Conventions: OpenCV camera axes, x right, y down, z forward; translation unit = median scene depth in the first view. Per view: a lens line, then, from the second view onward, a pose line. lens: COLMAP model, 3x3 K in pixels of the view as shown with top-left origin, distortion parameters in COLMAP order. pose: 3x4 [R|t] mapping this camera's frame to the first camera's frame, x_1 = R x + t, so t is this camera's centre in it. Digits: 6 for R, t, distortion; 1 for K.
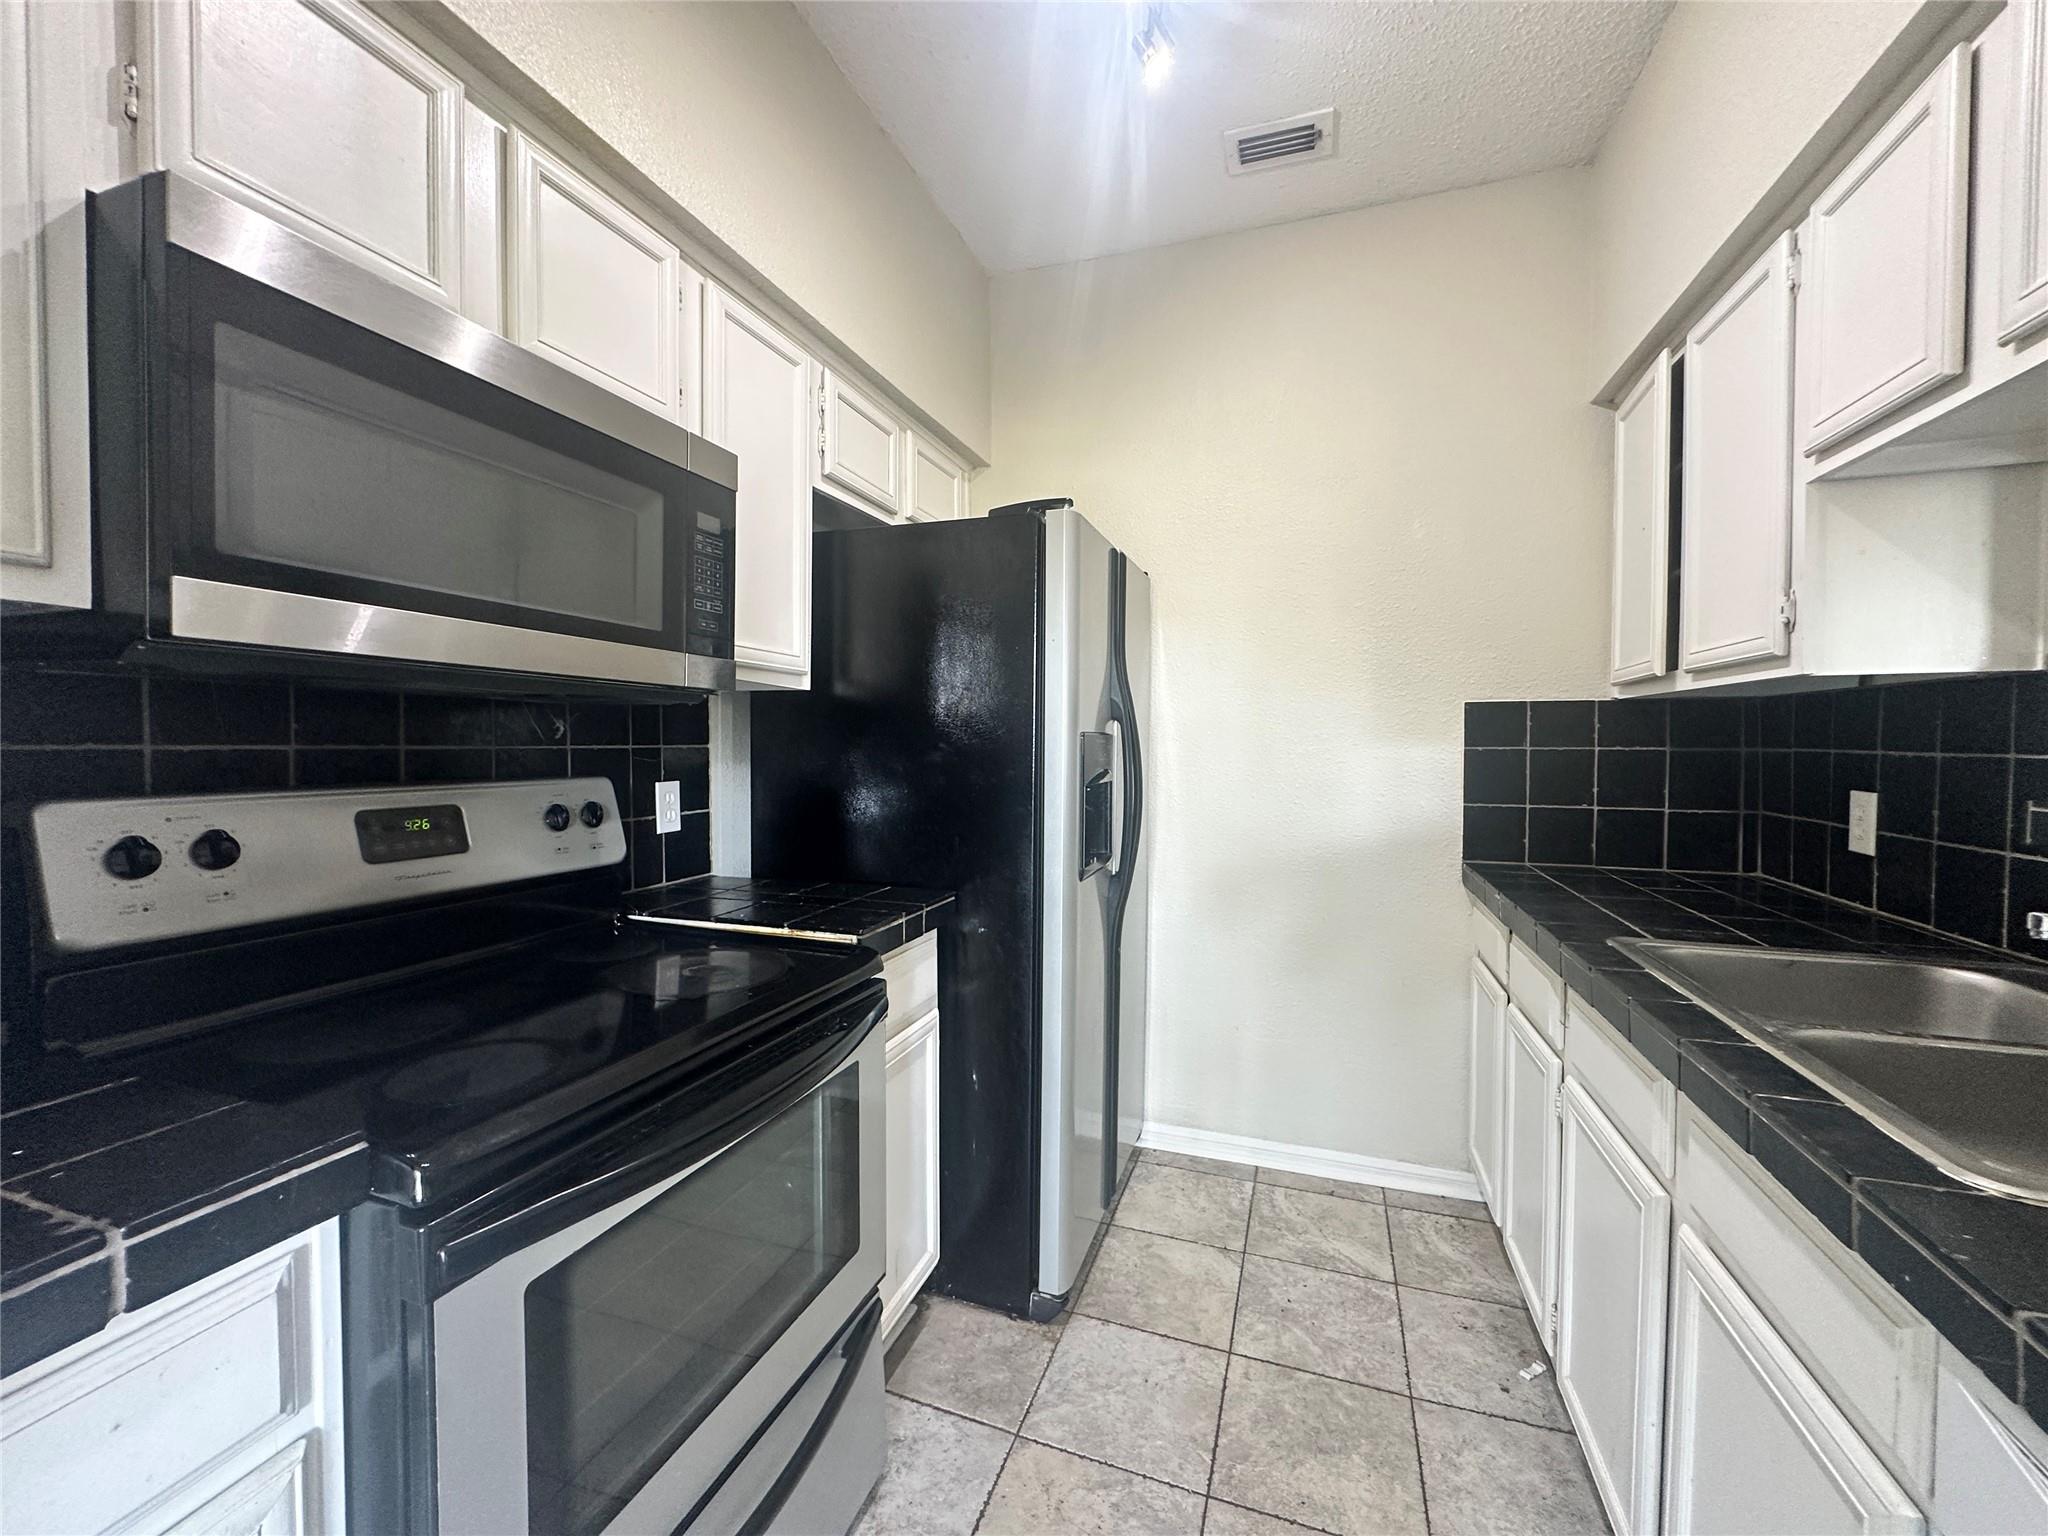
lens RADIAL K [[816.7, 0, 1024.0], [0, 816.7, 768.0], [0, 0, 1]] dist [-0.004366, 0.000499]
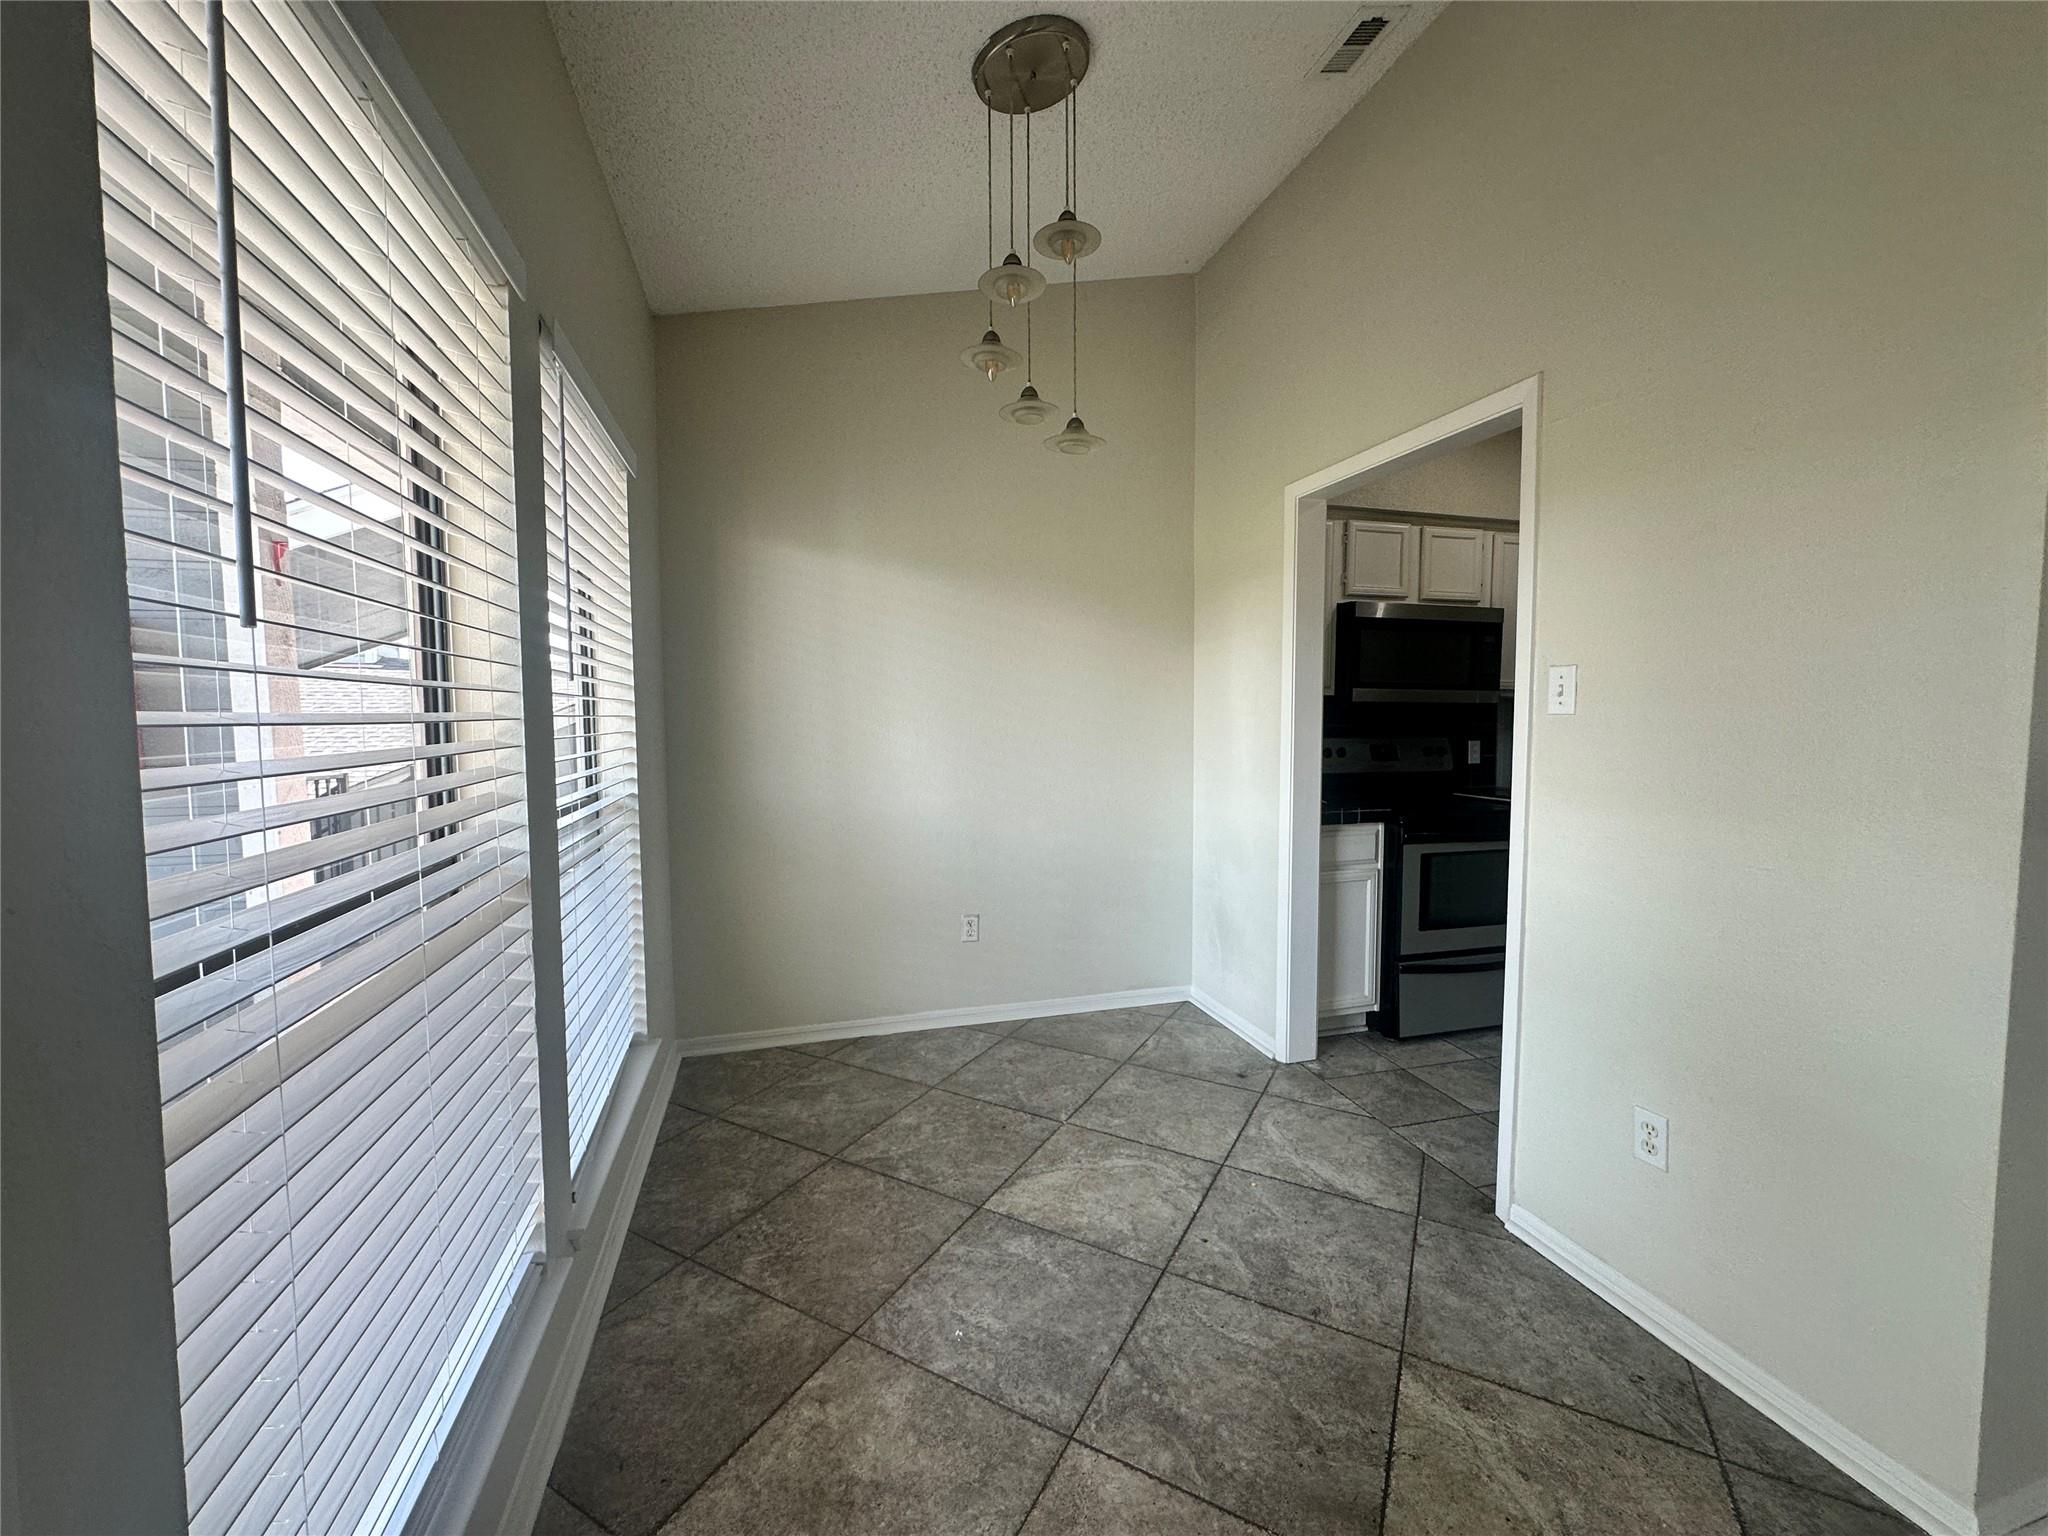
lens RADIAL K [[816.7, 0, 1024.0], [0, 816.7, 768.0], [0, 0, 1]] dist [-0.004366, 0.000499]
pose [[0.578763, 0.043466, -0.814337, 0.764559], [-0.020462, 0.999038, 0.038781, 0.034193], [0.815239, -0.005782, 0.579095, -1.476617]]
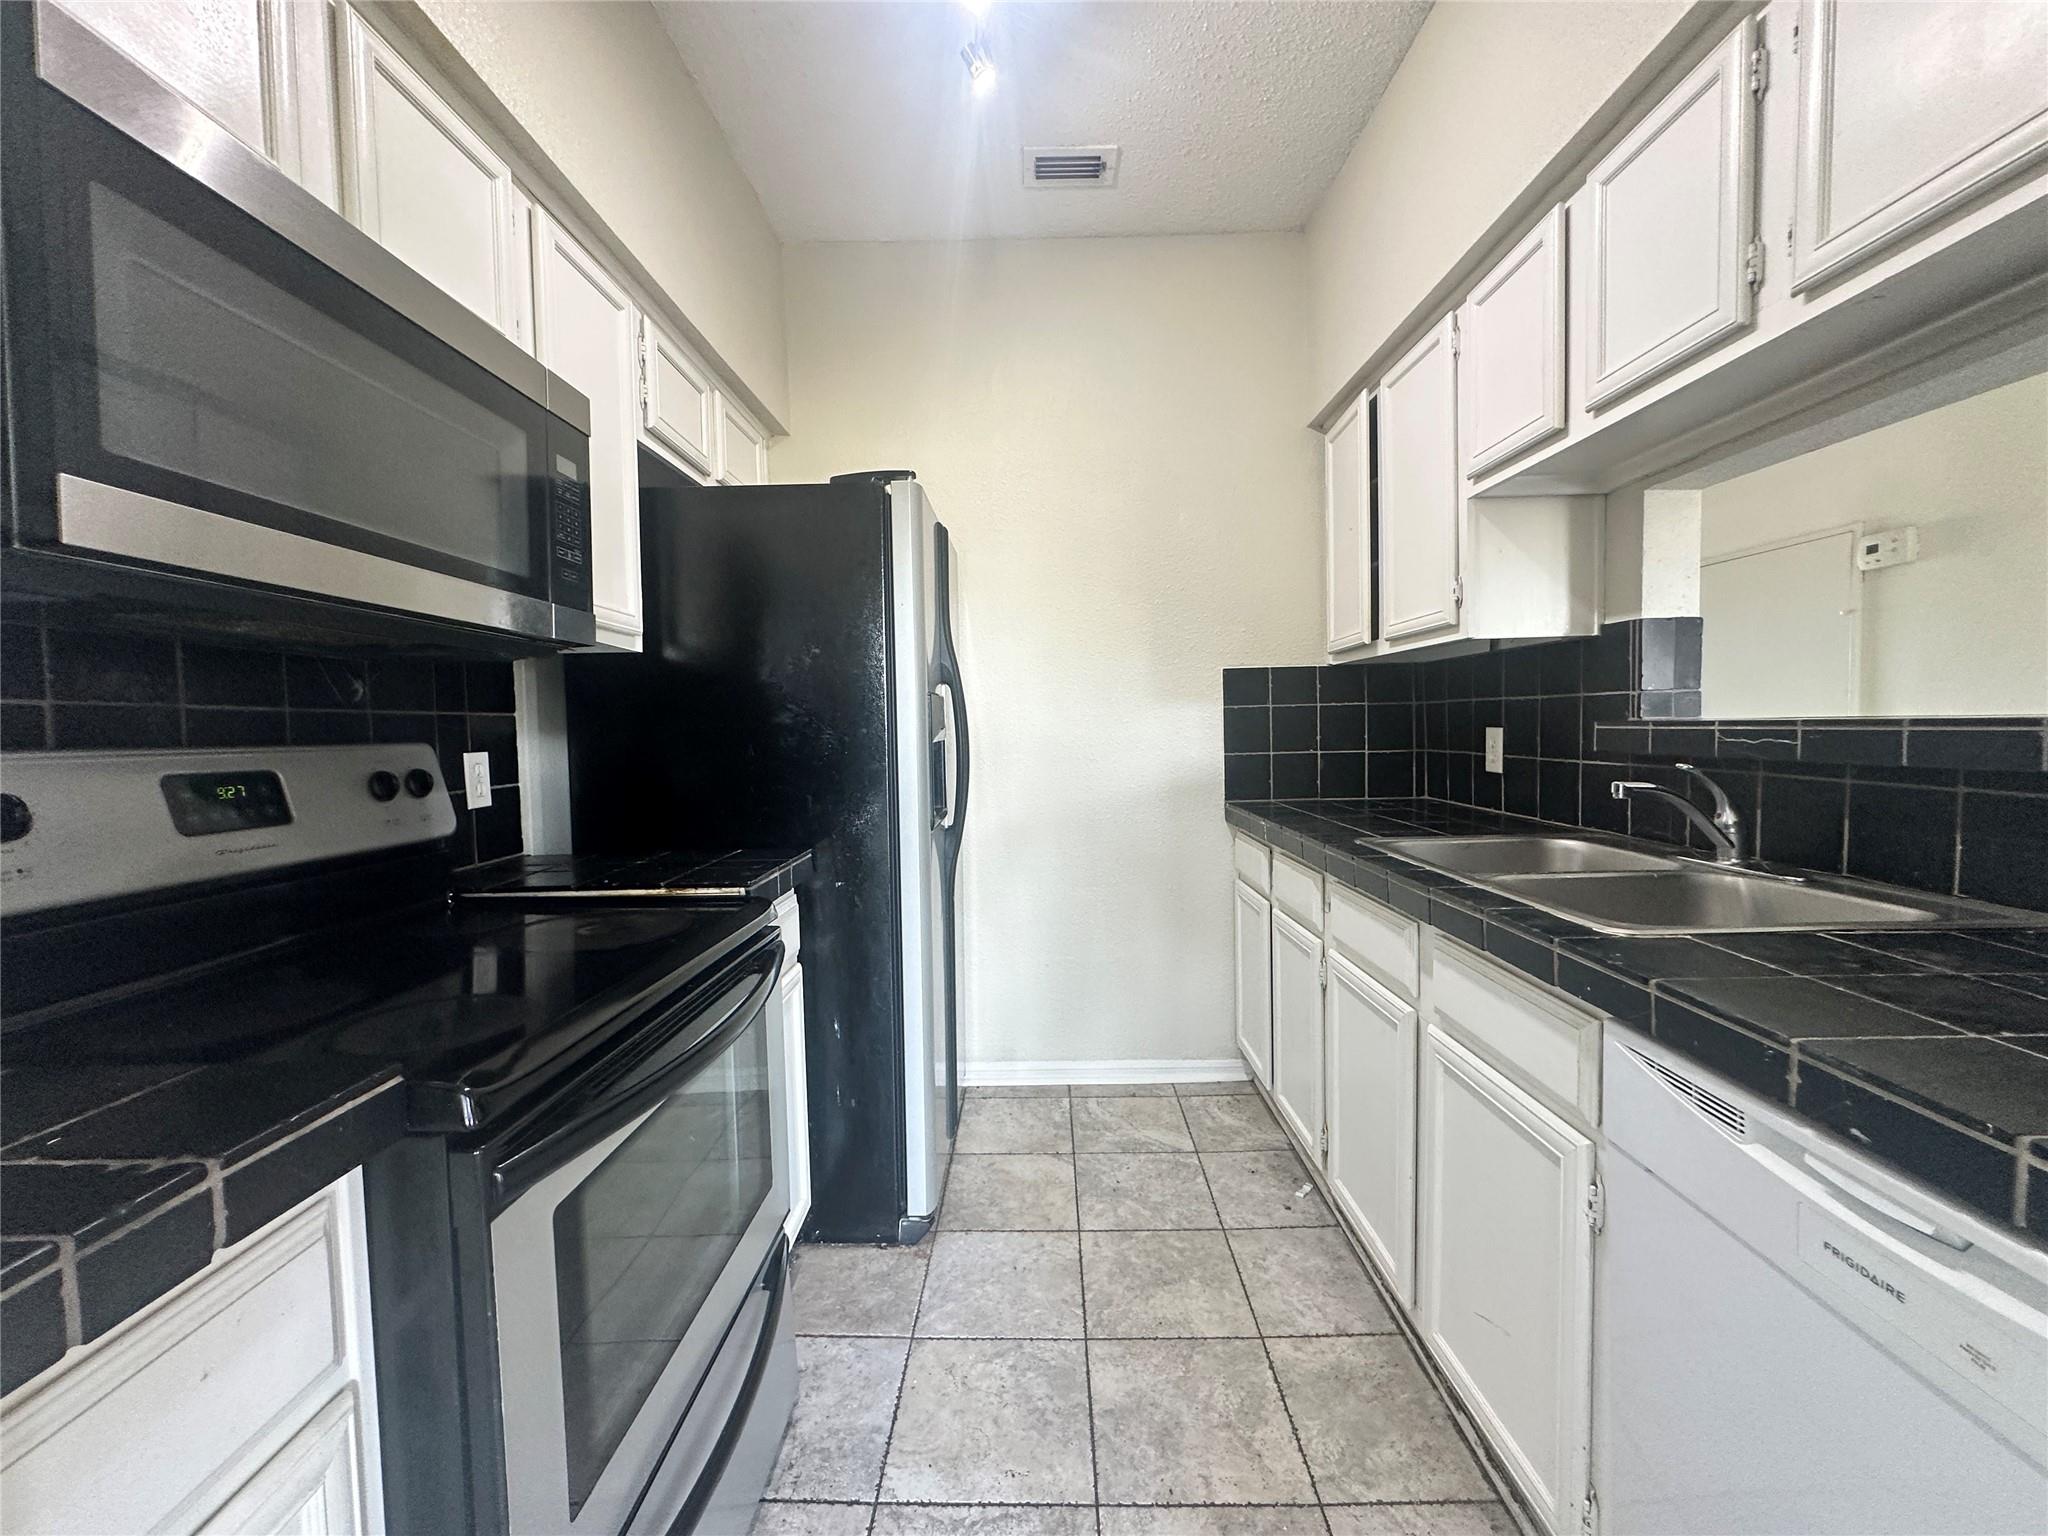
lens RADIAL K [[816.7, 0, 1024.0], [0, 816.7, 768.0], [0, 0, 1]] dist [-0.004366, 0.000499]
pose [[0.948011, -0.039498, 0.315778, -0.168905], [0.034706, 0.999181, 0.020789, 0.042282], [-0.316341, -0.008749, 0.948605, -0.063547]]
